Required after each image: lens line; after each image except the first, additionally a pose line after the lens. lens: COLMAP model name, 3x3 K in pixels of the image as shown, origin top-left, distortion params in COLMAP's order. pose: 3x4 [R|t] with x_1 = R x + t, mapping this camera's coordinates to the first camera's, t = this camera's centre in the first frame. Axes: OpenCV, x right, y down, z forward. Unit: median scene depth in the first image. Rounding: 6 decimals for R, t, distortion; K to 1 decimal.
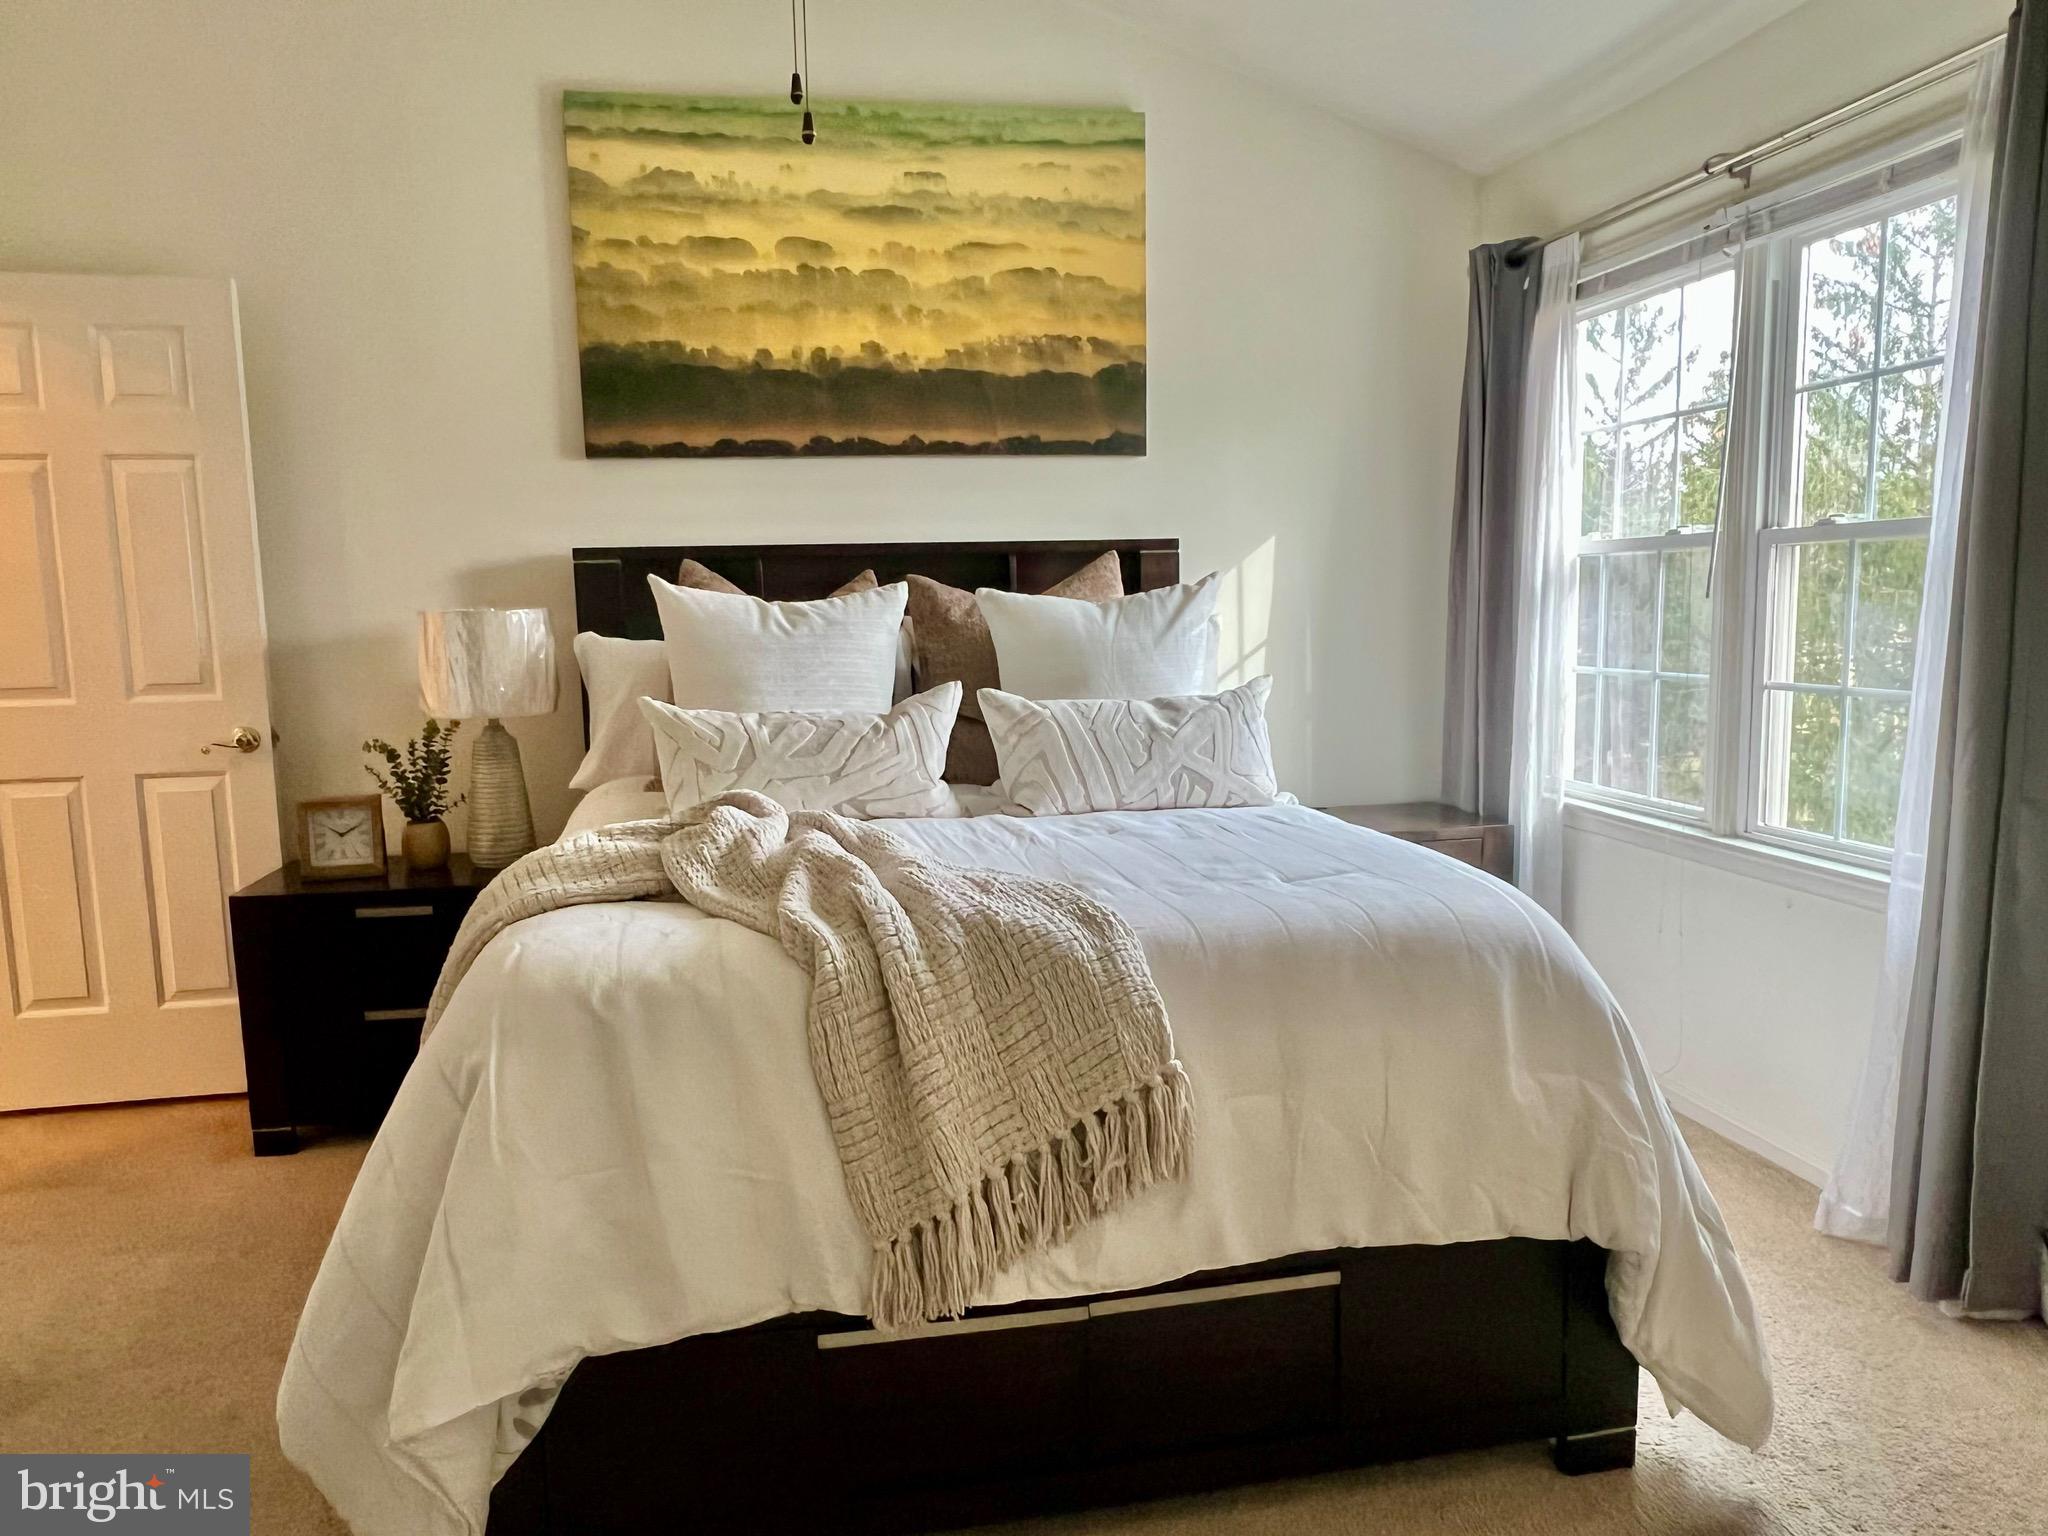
lens RADIAL K [[1379.7, 0, 1025.2], [0, 1379.7, 768.3], [0, 0, 1]] dist [-0.000567, 0.000169]
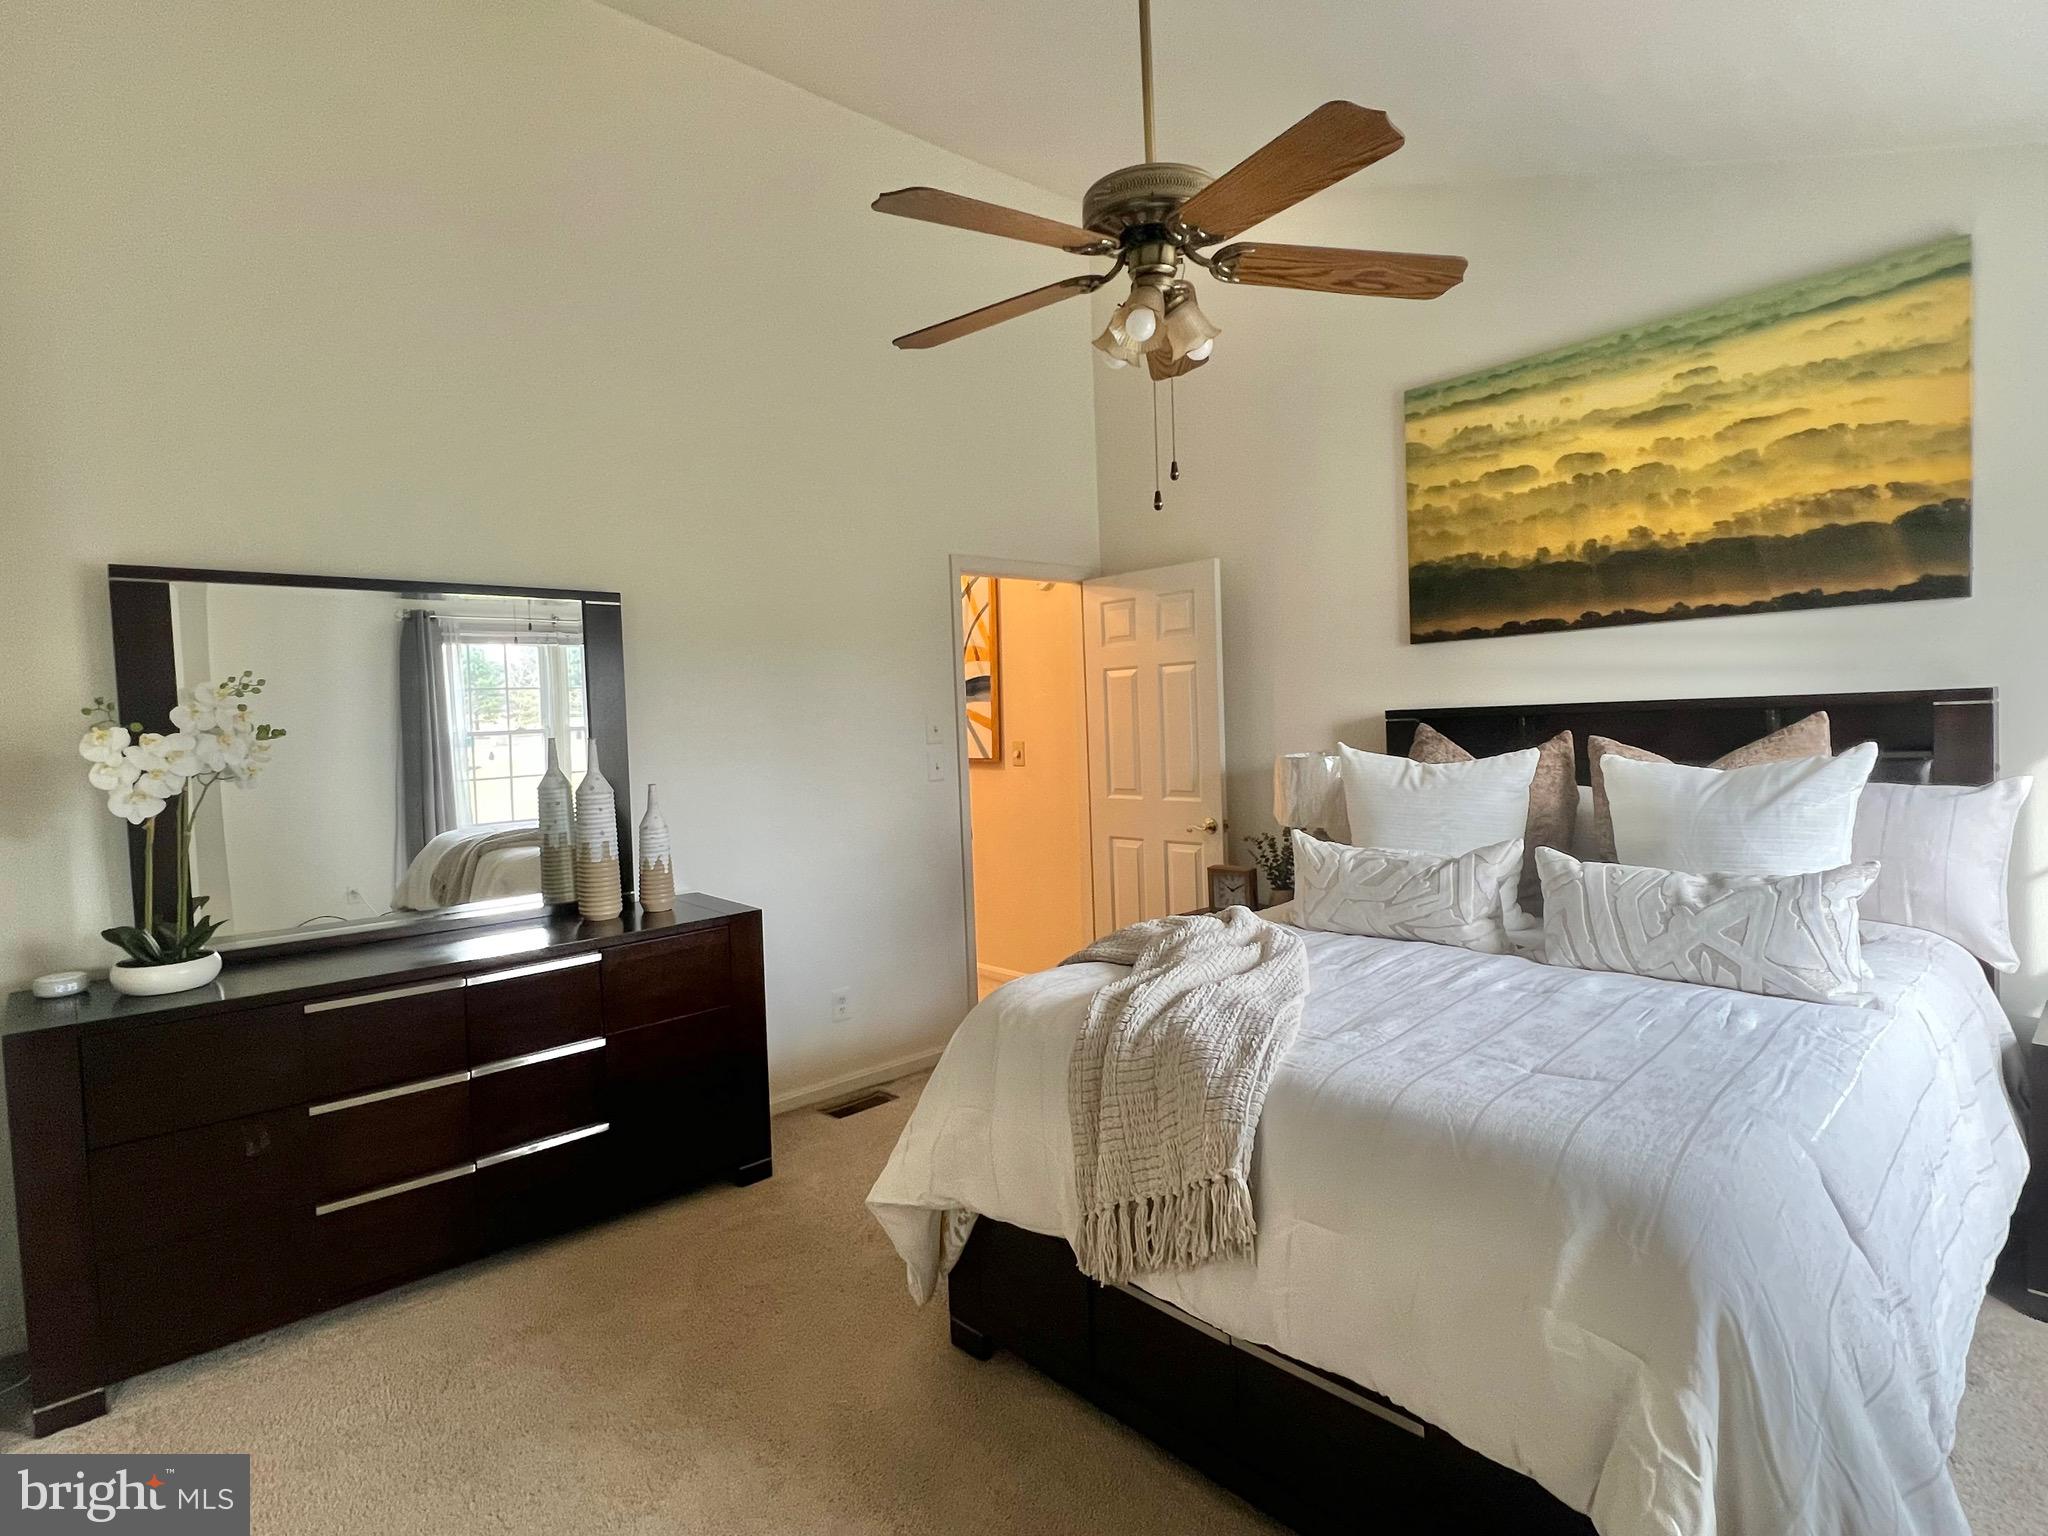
lens RADIAL K [[1024.5, 0, 1025.1], [0, 1024.5, 768.8], [0, 0, 1]] dist [-0.000621, -0.001121]
pose [[0.536248, 0.039363, -0.843142, 0.348138], [-0.078752, 0.996888, -0.003546, -0.064419], [0.840378, 0.068300, 0.537680, 0.121100]]
